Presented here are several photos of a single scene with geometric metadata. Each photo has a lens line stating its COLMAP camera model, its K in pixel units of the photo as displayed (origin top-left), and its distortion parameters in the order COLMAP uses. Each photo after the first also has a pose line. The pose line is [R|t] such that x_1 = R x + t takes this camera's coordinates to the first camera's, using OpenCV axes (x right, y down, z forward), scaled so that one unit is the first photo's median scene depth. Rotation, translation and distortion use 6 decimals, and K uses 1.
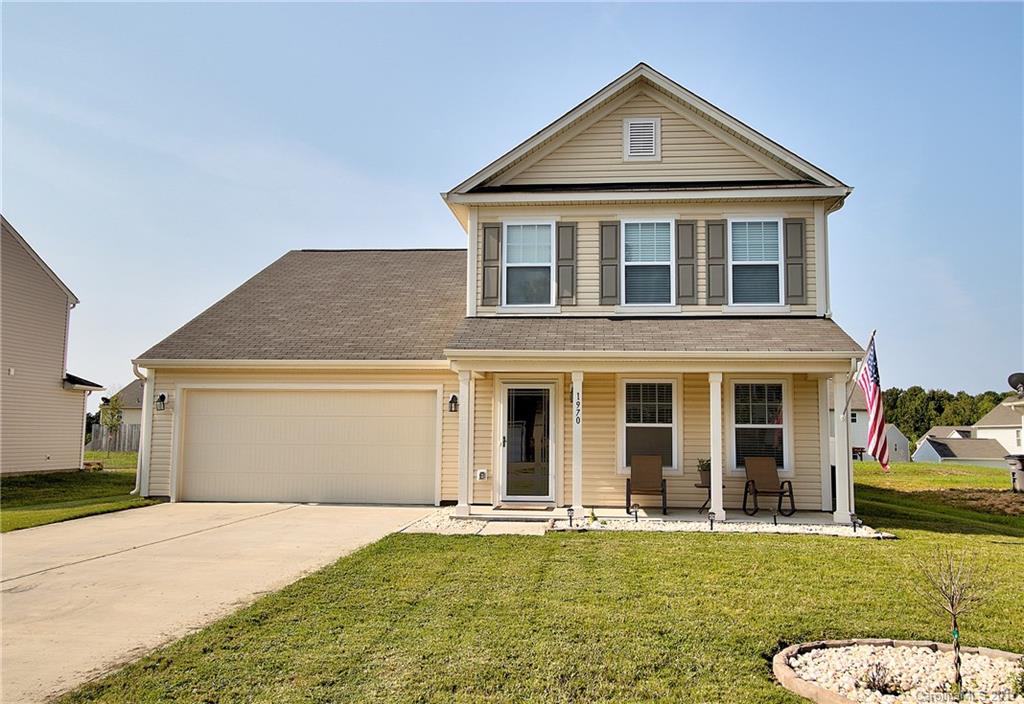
lens RADIAL K [[865.8, 0, 512.3], [0, 865.8, 350.5], [0, 0, 1]] dist [-0.001580, -0.000407]
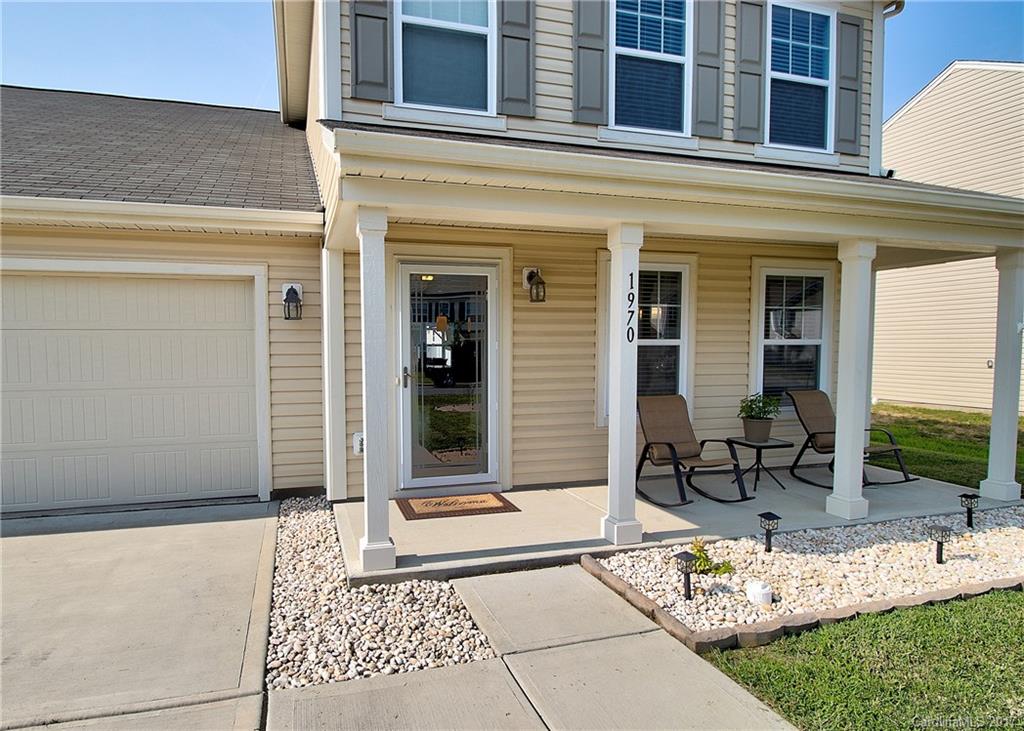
lens RADIAL K [[649.4, 0, 492.0], [0, 649.4, 395.3], [0, 0, 1]] dist [-0.021916, -0.002305]
pose [[0.928786, -0.041784, 0.368254, -0.103167], [-0.018615, 0.987111, 0.158952, 0.052788], [-0.370149, -0.154487, 0.916037, 0.619655]]
